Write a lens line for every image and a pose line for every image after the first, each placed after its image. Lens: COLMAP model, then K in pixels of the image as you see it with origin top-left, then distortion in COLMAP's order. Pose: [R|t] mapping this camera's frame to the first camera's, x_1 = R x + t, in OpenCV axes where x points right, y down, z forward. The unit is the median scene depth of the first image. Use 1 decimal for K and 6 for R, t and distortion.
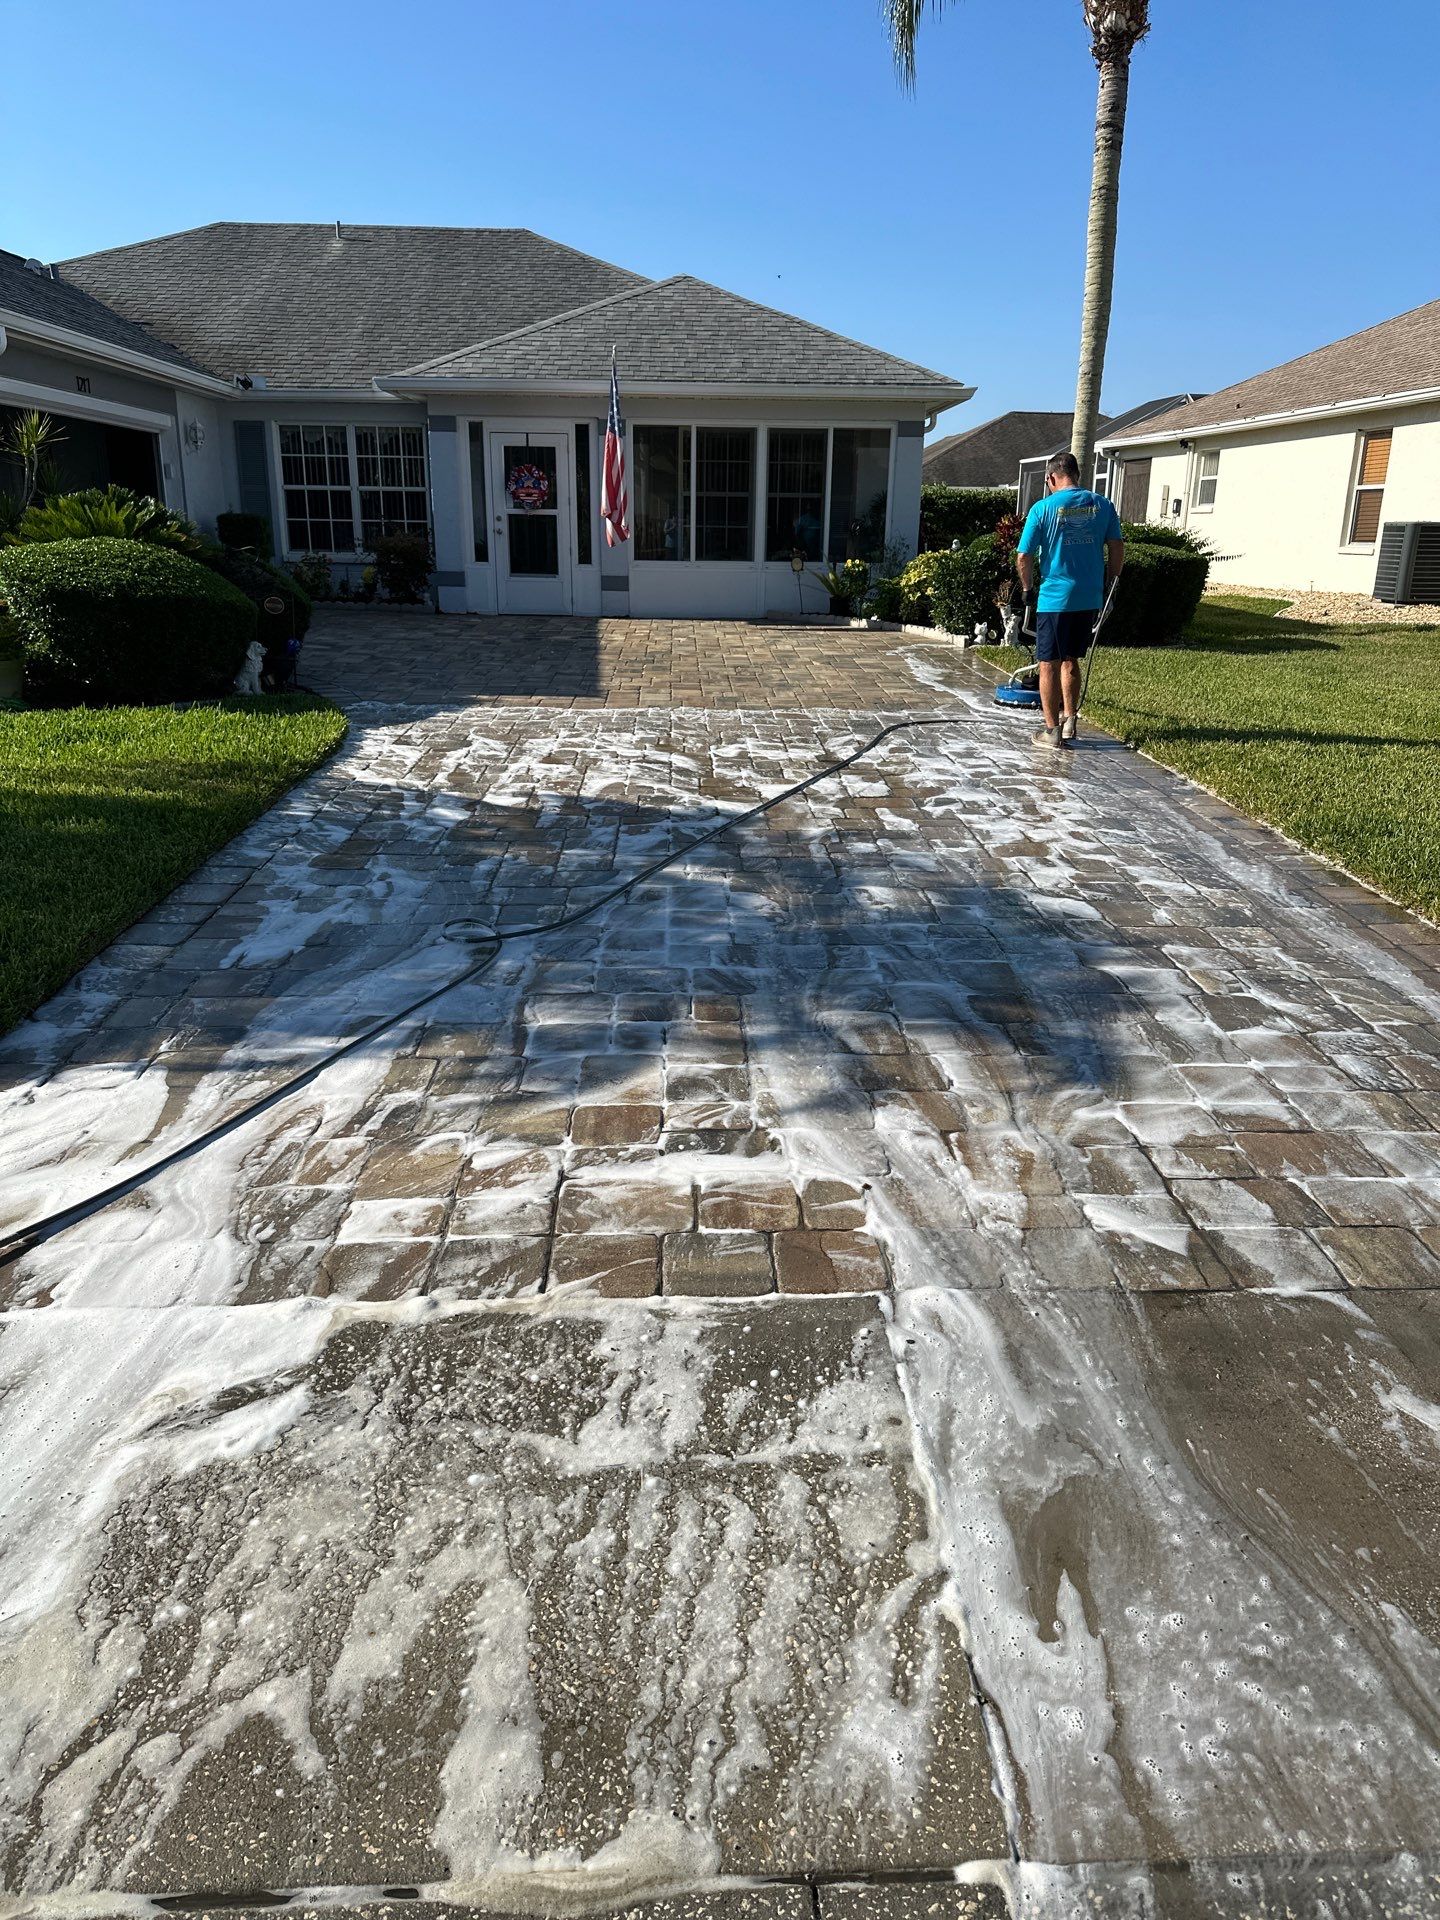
lens RADIAL K [[1371.1, 0, 726.0], [0, 1371.1, 973.2], [0, 0, 1]] dist [0.050509, -0.068097]
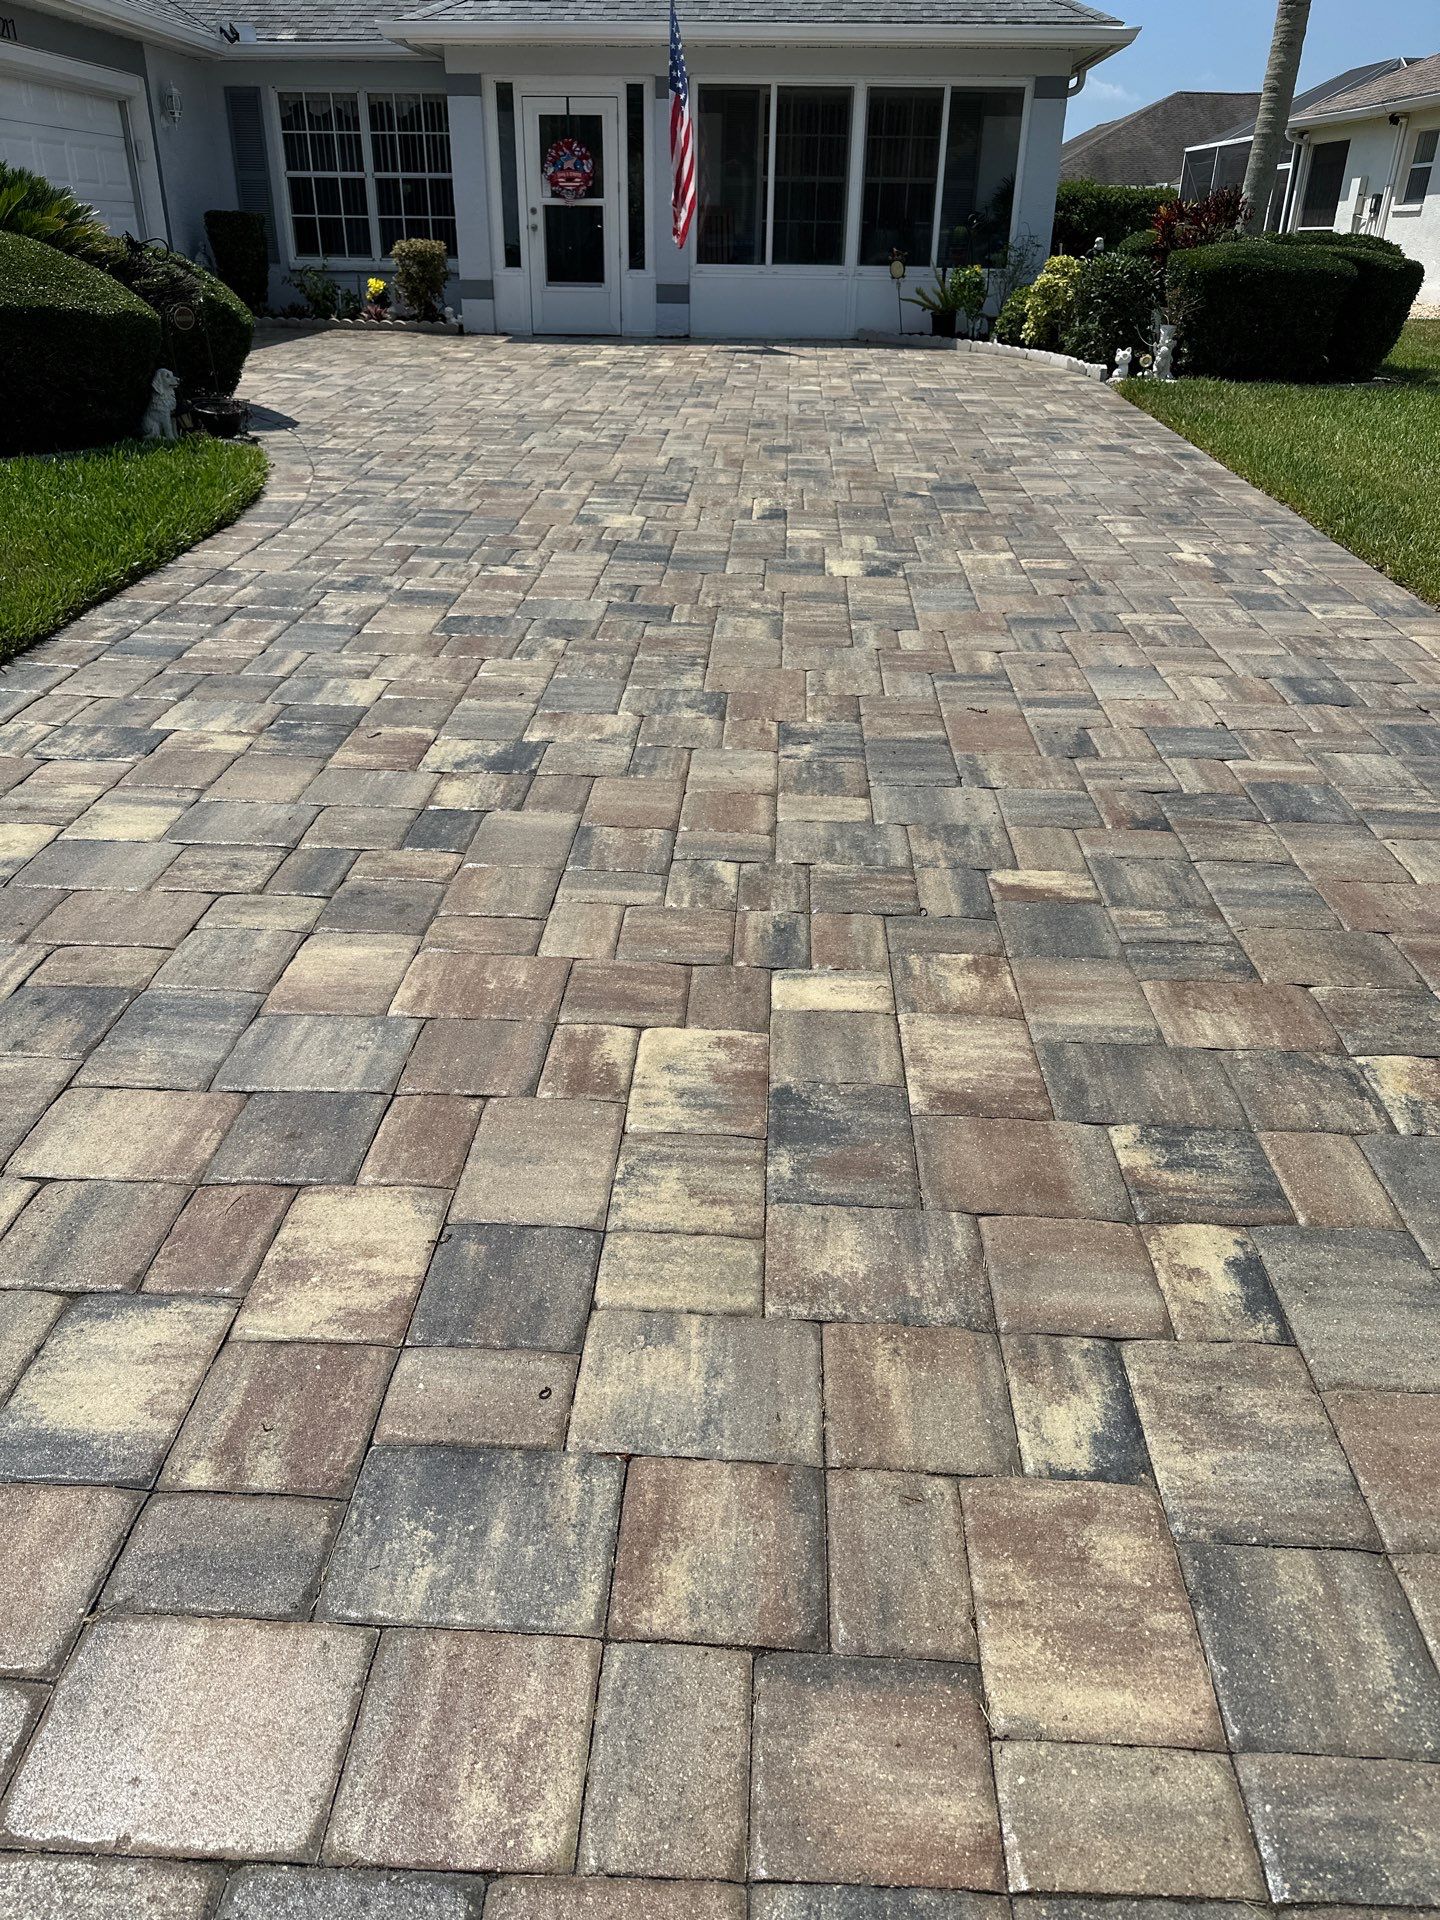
lens RADIAL K [[1371.1, 0, 711.0], [0, 1371.1, 964.2], [0, 0, 1]] dist [0.050509, -0.068097]
pose [[0.996063, 0.040649, -0.078785, 0.023403], [-0.026781, 0.985134, 0.169690, -0.031341], [0.084511, -0.166912, 0.982343, 0.127957]]
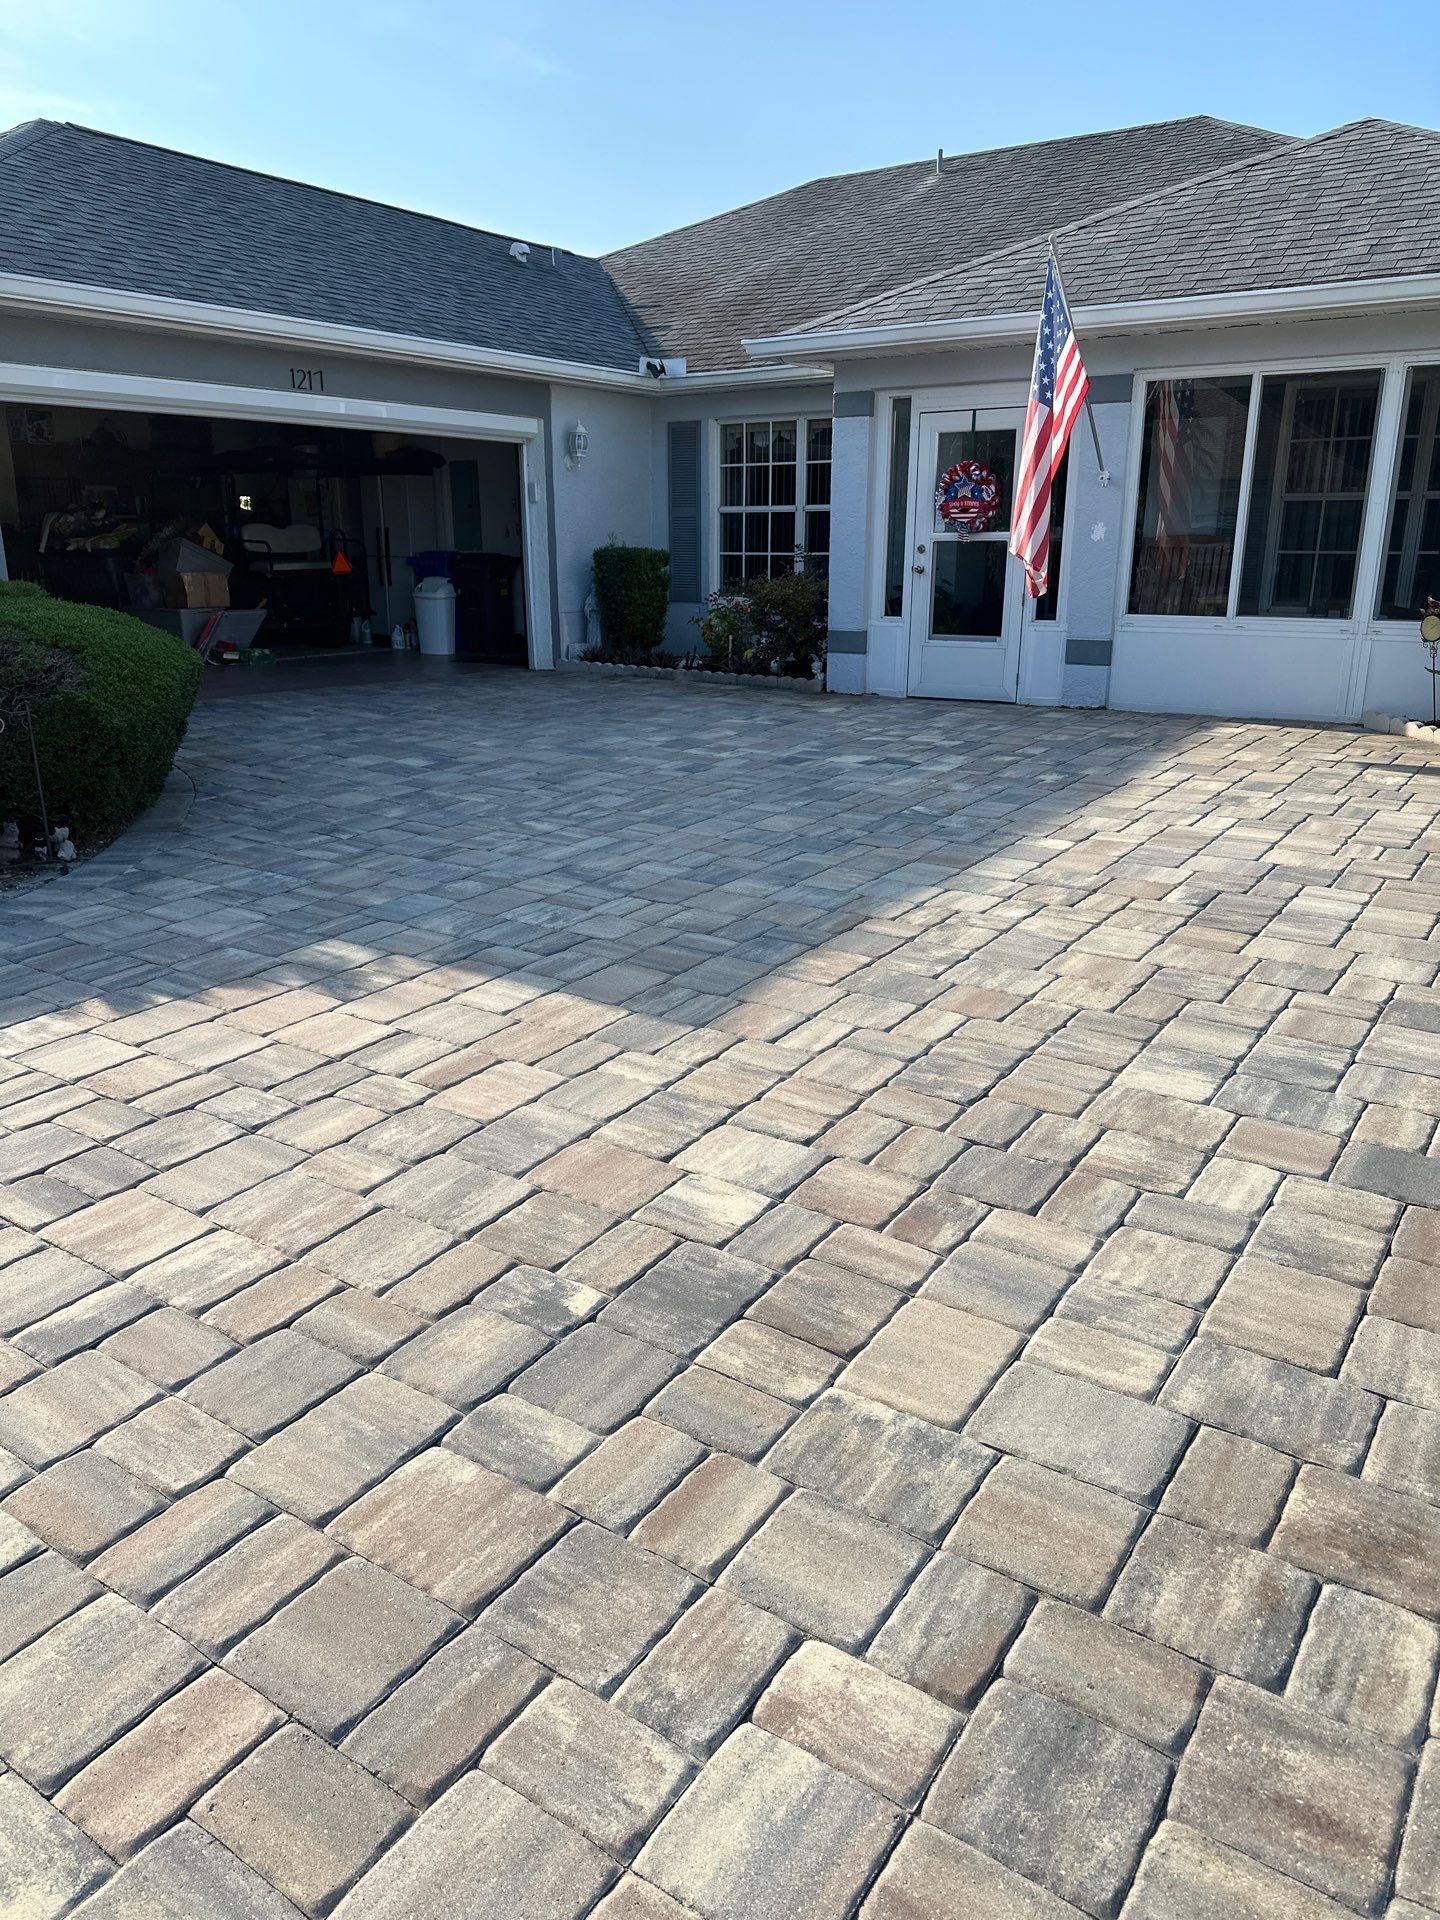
lens RADIAL K [[1367.2, 0, 739.3], [0, 1367.2, 946.7], [0, 0, 1]] dist [0.036645, -0.027614]
pose [[0.804027, 0.157999, -0.573216, 0.157950], [-0.174075, 0.984358, 0.027158, -0.154299], [0.568541, 0.077947, 0.818954, 0.456913]]
